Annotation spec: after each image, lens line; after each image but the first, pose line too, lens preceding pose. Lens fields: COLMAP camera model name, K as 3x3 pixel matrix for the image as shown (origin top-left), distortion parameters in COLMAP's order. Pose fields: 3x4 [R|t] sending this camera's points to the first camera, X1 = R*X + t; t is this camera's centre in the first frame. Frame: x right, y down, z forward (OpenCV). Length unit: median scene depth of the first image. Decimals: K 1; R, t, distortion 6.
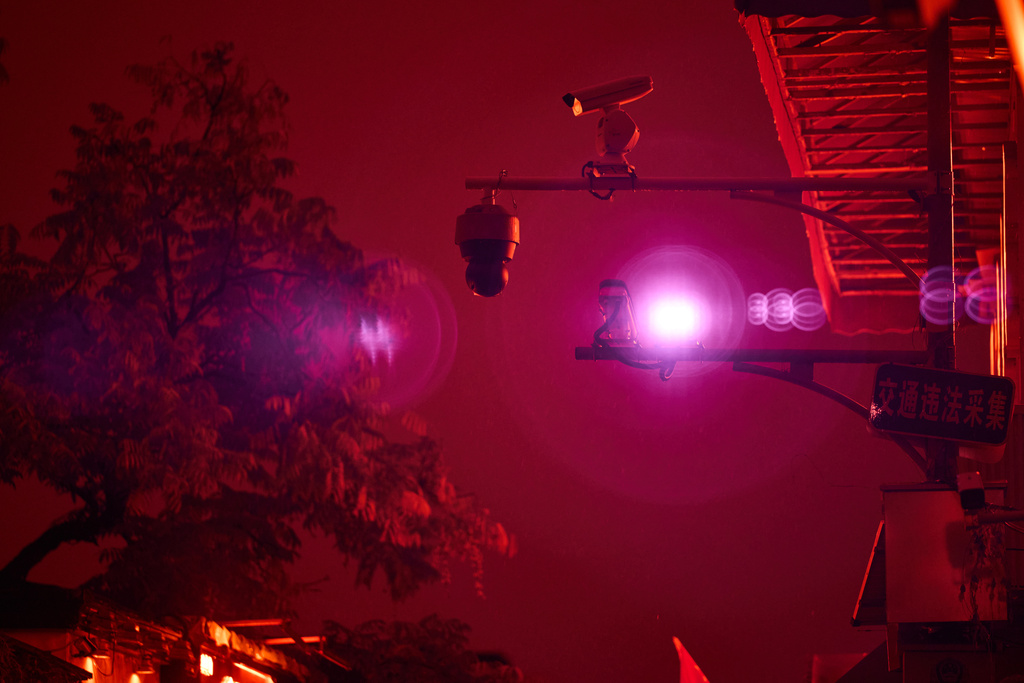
lens RADIAL K [[5987.7, 0, 512.3], [0, 5987.7, 341.8], [0, 0, 1]] dist [0.294123, 0.000000]
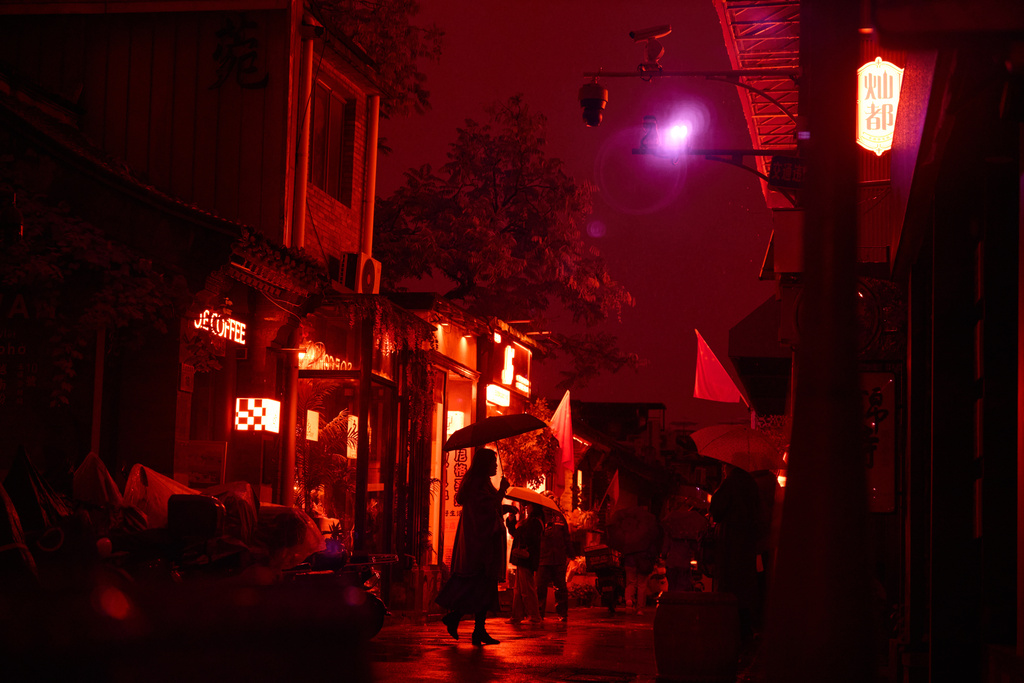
lens RADIAL K [[2047.6, 0, 512.1], [0, 2047.6, 340.7], [0, 0, 1]] dist [-0.014871, 0.000000]
pose [[0.996344, 0.019248, -0.083230, 0.020471], [-0.018440, 0.999775, 0.010466, 0.042861], [0.083413, -0.008893, 0.996475, 0.179271]]
